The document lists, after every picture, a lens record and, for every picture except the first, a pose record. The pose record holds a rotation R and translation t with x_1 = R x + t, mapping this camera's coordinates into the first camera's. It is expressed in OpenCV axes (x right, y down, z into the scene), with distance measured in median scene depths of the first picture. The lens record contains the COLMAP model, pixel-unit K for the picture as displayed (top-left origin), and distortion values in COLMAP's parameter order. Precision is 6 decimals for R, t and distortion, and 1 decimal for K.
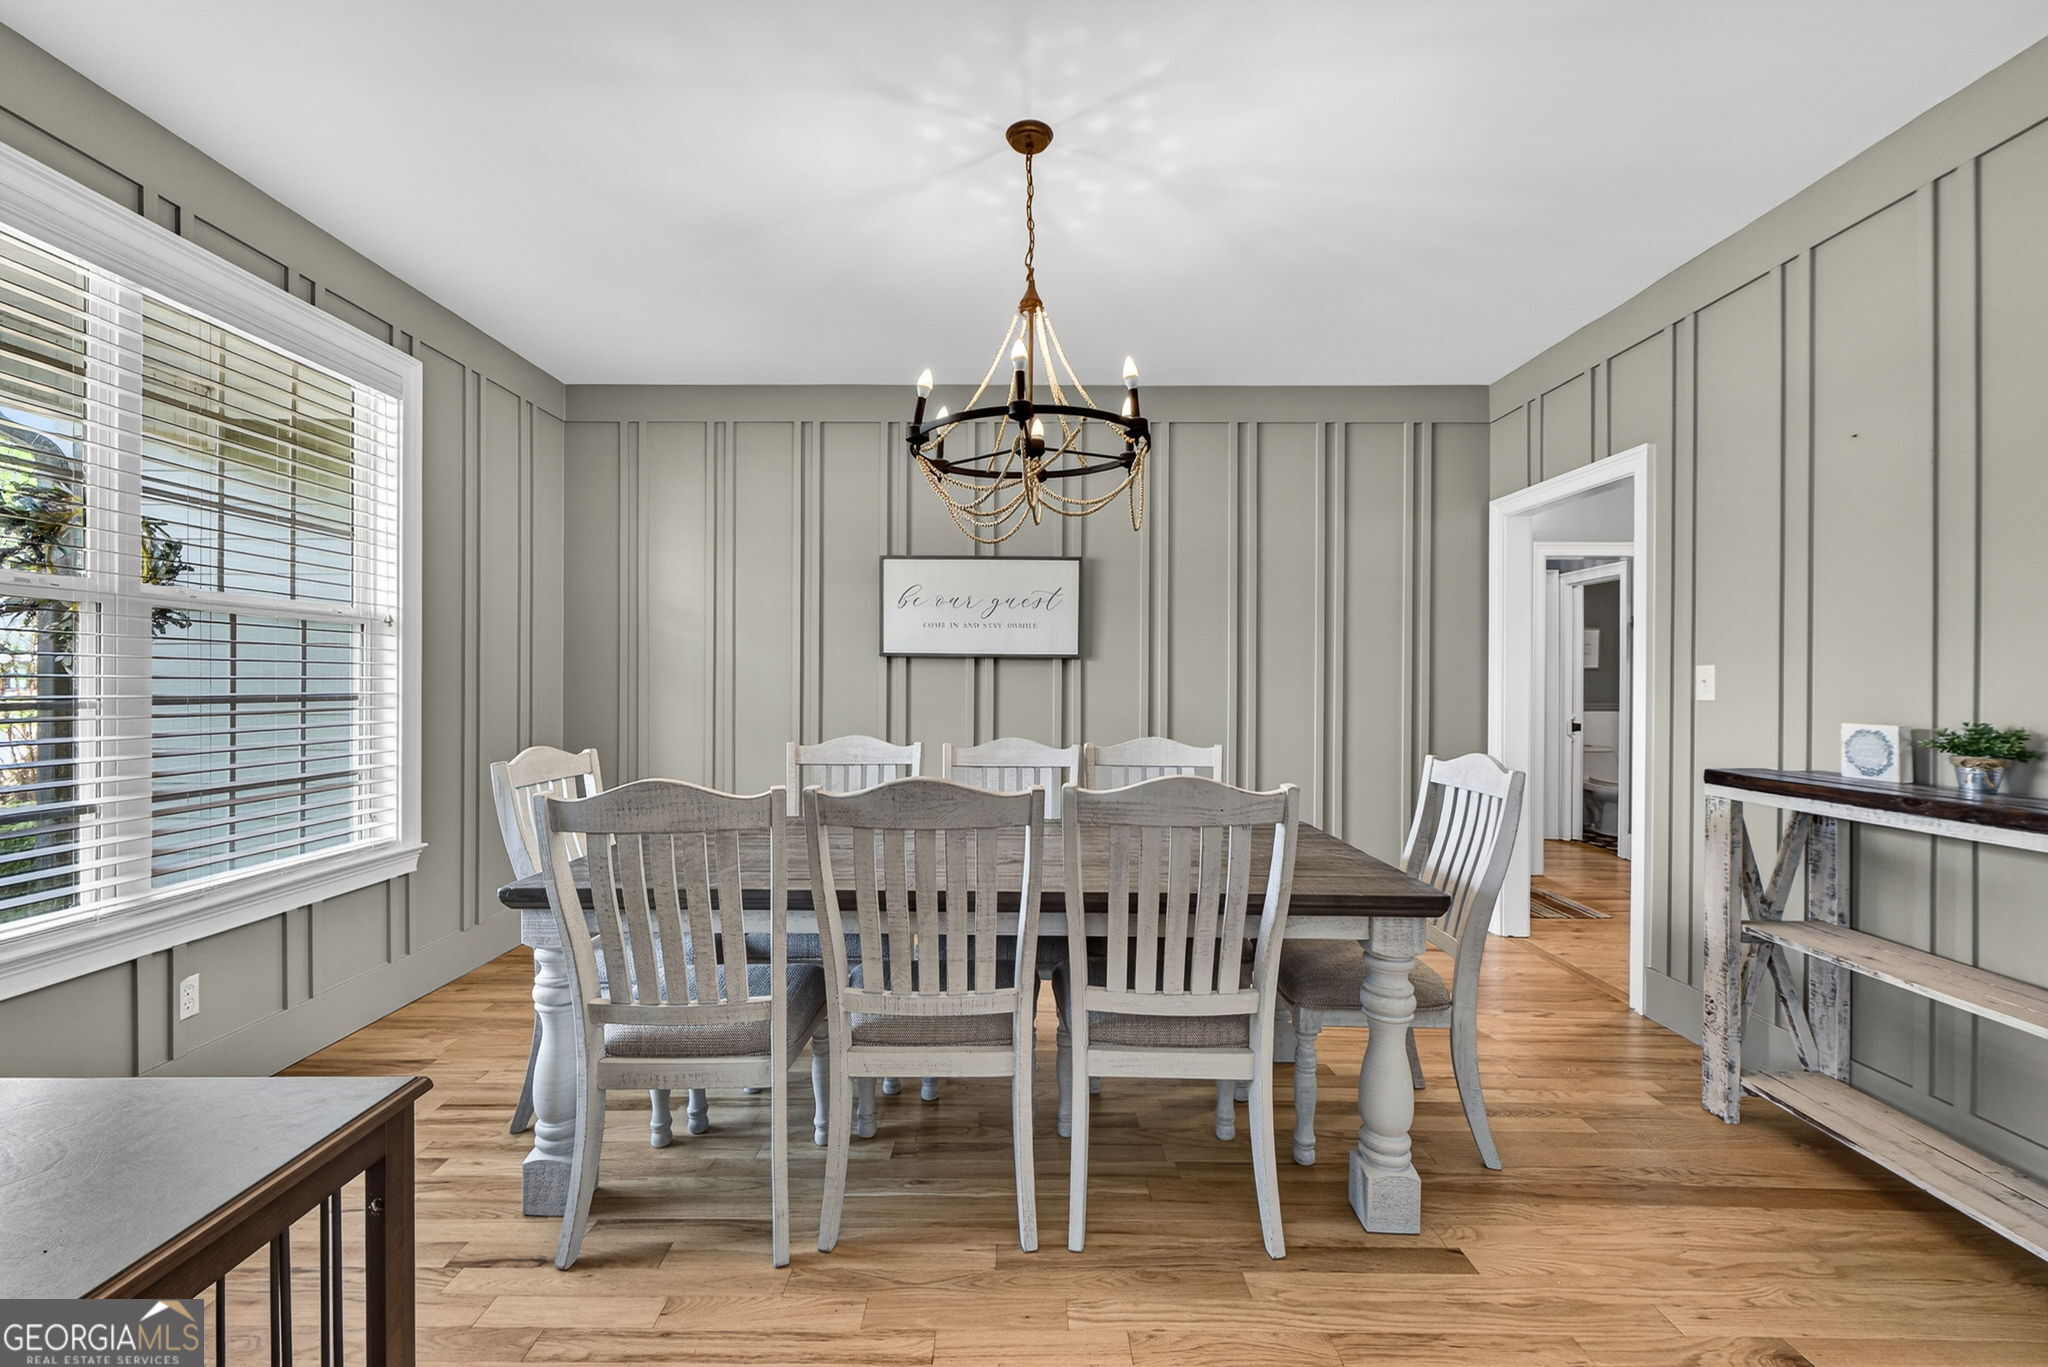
lens RADIAL K [[854.6, 0, 1012.6], [0, 854.6, 678.3], [0, 0, 1]] dist [-0.001435, -0.000332]
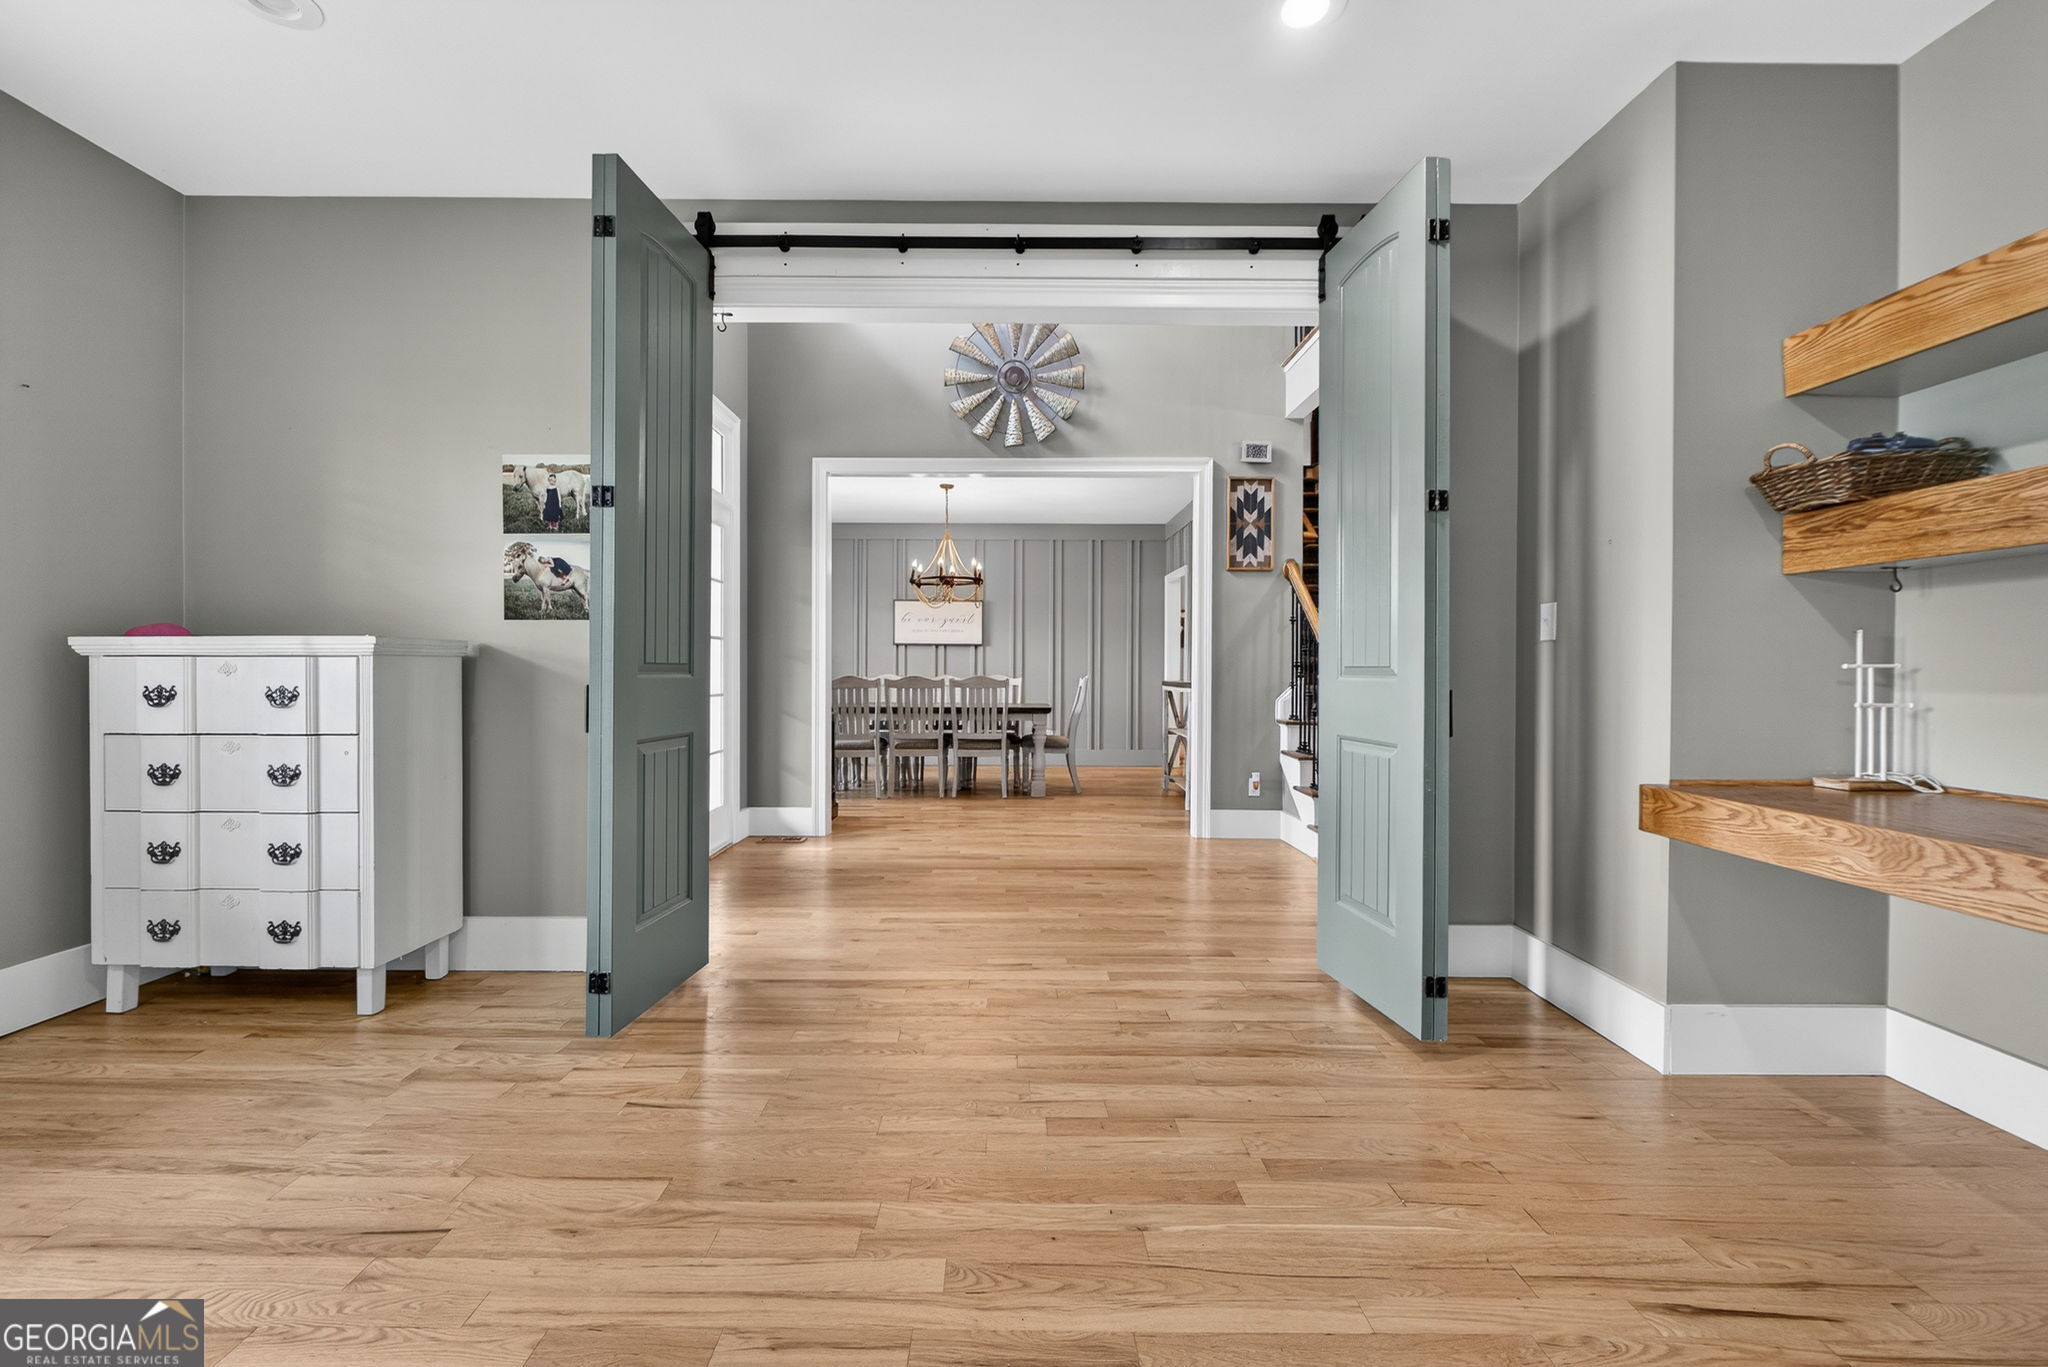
lens RADIAL K [[854.6, 0, 1012.6], [0, 854.6, 678.3], [0, 0, 1]] dist [-0.001435, -0.000332]
pose [[0.999833, -0.001353, 0.018220, 0.201937], [0.001096, 0.999900, 0.014124, 0.054393], [-0.018238, -0.014102, 0.999734, -2.162887]]
